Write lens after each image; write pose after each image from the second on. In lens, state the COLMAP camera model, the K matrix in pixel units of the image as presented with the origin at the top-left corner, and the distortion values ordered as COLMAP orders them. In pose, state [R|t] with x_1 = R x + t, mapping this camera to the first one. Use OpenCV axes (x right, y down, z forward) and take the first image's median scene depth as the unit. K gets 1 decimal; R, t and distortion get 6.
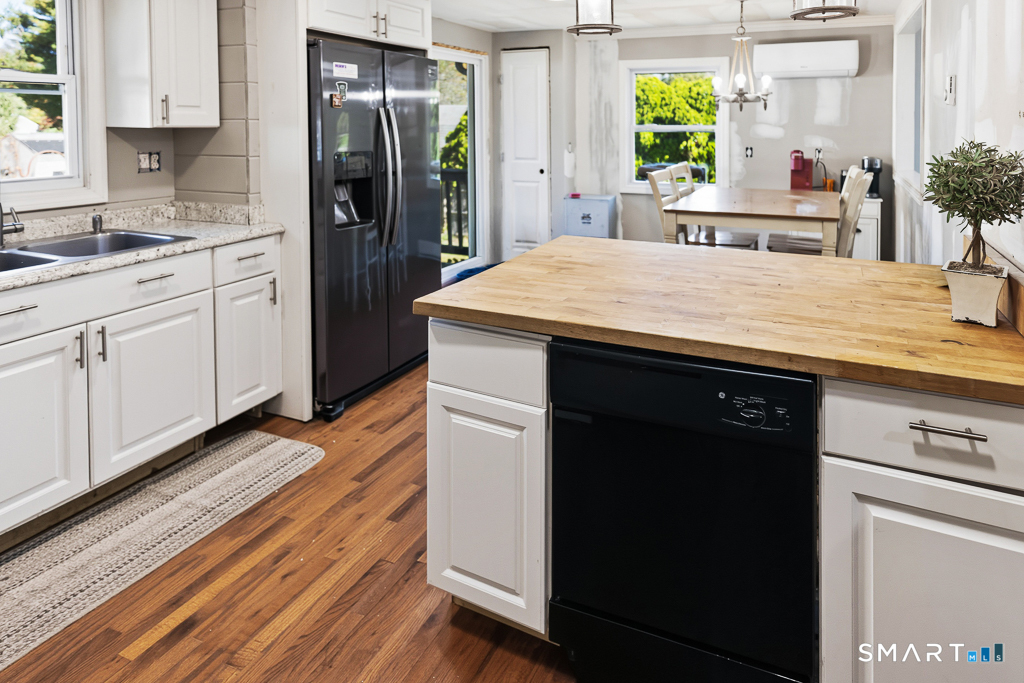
lens RADIAL K [[569.2, 0, 512.0], [0, 569.2, 341.5], [0, 0, 1]] dist [0.003091, 0.000280]
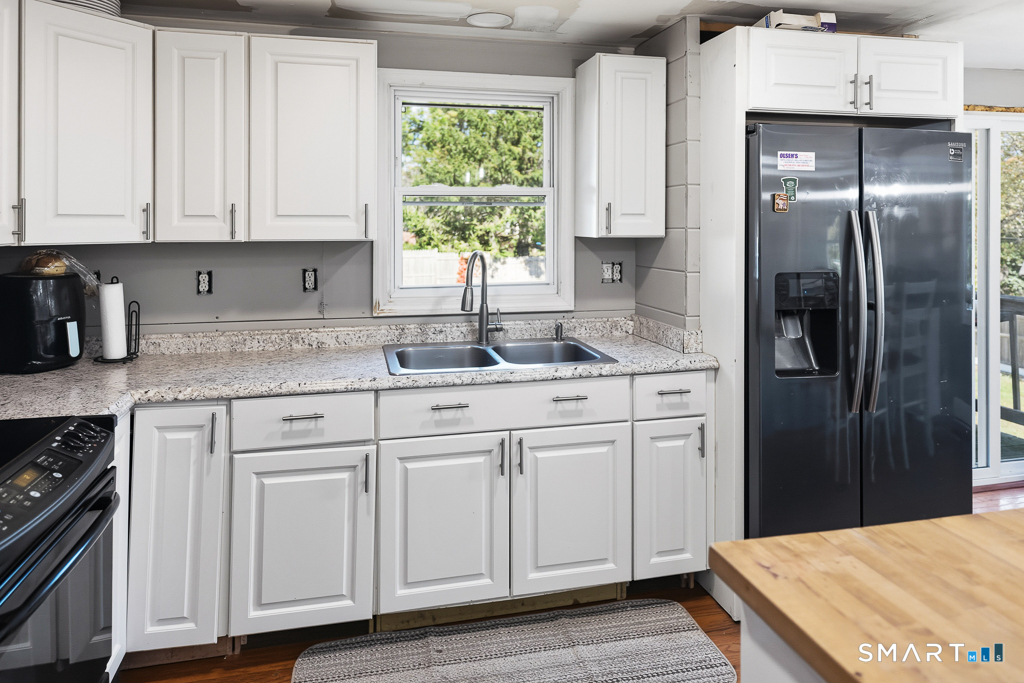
lens RADIAL K [[693.8, 0, 512.0], [0, 693.8, 341.5], [0, 0, 1]] dist [0.003052, -0.000235]
pose [[0.659247, 0.115720, -0.742968, 0.100649], [-0.262357, 0.961390, -0.083053, -0.080772], [0.704671, 0.249676, 0.664154, 0.193926]]
